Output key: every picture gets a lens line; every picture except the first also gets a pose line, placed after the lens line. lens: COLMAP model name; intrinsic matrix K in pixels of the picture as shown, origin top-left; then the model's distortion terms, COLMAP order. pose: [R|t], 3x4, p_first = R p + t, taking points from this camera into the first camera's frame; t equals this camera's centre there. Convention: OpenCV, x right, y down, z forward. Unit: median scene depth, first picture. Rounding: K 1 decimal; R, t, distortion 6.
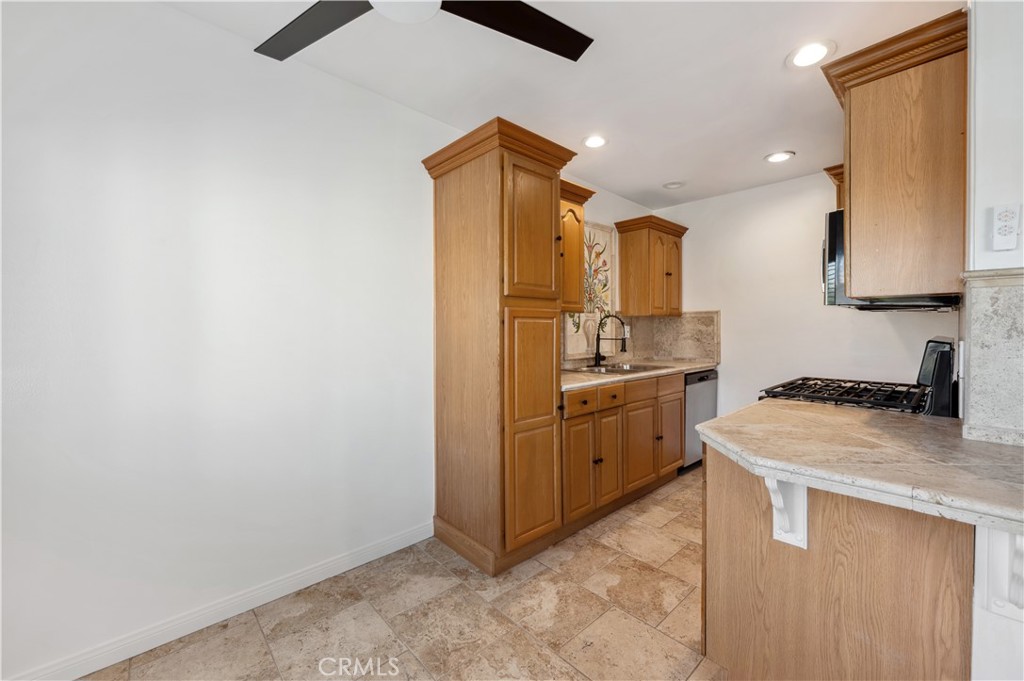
lens RADIAL K [[409.3, 0, 513.4], [0, 409.3, 336.8], [0, 0, 1]] dist [-0.001567, 0.000035]
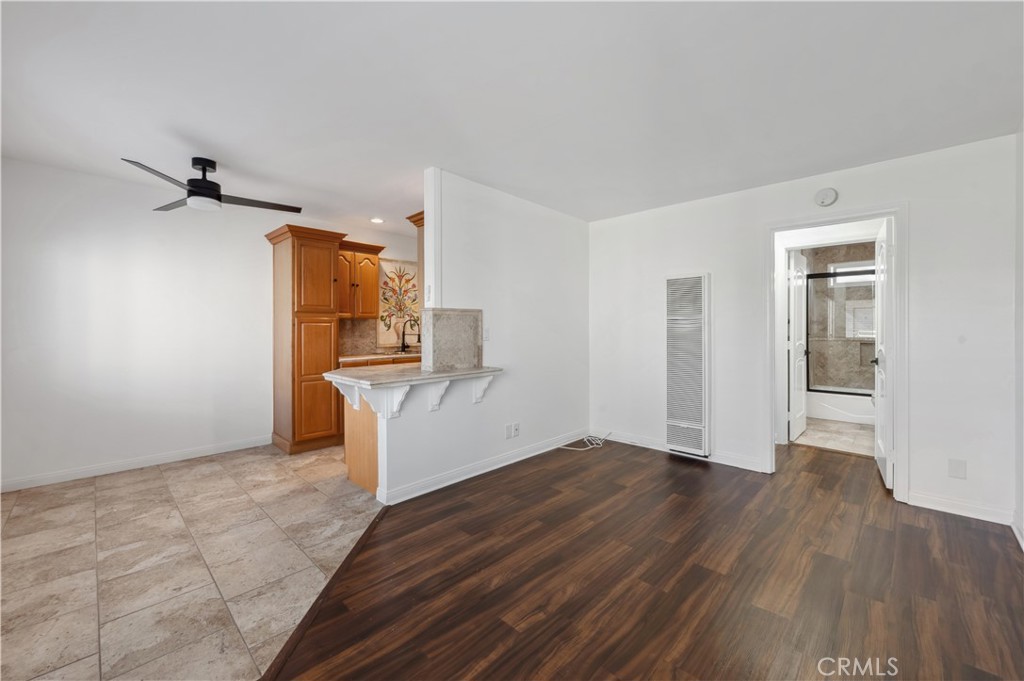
lens RADIAL K [[409.3, 0, 513.3], [0, 409.3, 331.2], [0, 0, 1]] dist [-0.001567, 0.000035]
pose [[0.998264, 0.000873, 0.058893, 0.548904], [-0.000289, 0.999951, -0.009929, 0.008249], [-0.058898, 0.009894, 0.998215, -0.620095]]
